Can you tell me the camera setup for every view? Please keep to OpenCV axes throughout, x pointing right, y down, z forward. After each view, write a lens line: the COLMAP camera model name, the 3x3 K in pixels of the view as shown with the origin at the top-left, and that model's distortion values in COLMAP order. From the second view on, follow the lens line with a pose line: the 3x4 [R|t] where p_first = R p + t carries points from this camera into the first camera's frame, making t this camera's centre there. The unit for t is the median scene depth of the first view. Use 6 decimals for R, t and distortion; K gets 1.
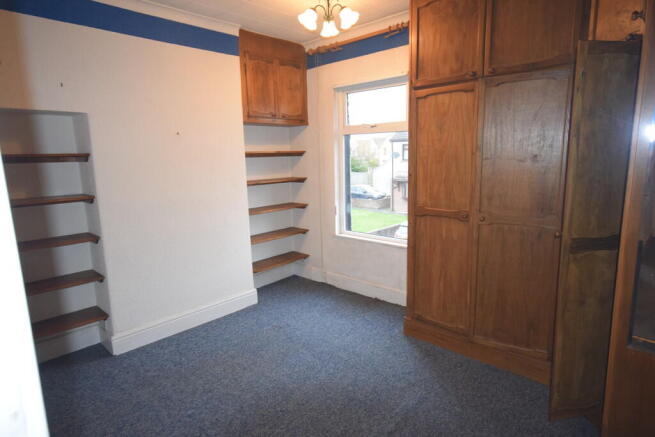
lens RADIAL K [[374.4, 0, 329.6], [0, 374.4, 217.5], [0, 0, 1]] dist [0.003114, 0.000378]
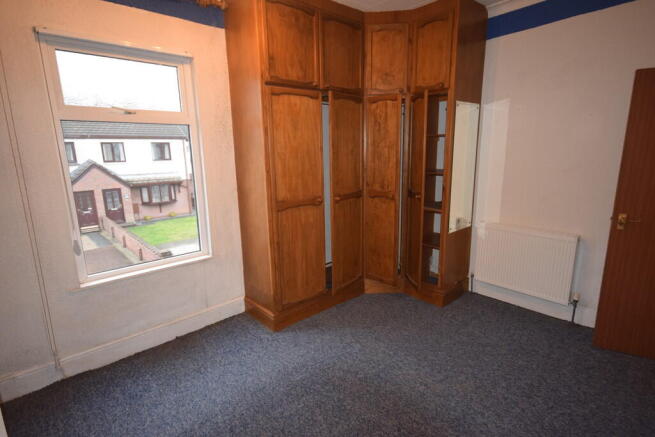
lens RADIAL K [[330.9, 0, 329.6], [0, 330.9, 218.0], [0, 0, 1]] dist [0.005864, 0.000022]
pose [[0.093972, -0.183894, 0.978444, -0.671876], [0.181795, 0.969438, 0.164741, -0.115445], [-0.978836, 0.162395, 0.124531, 0.791049]]
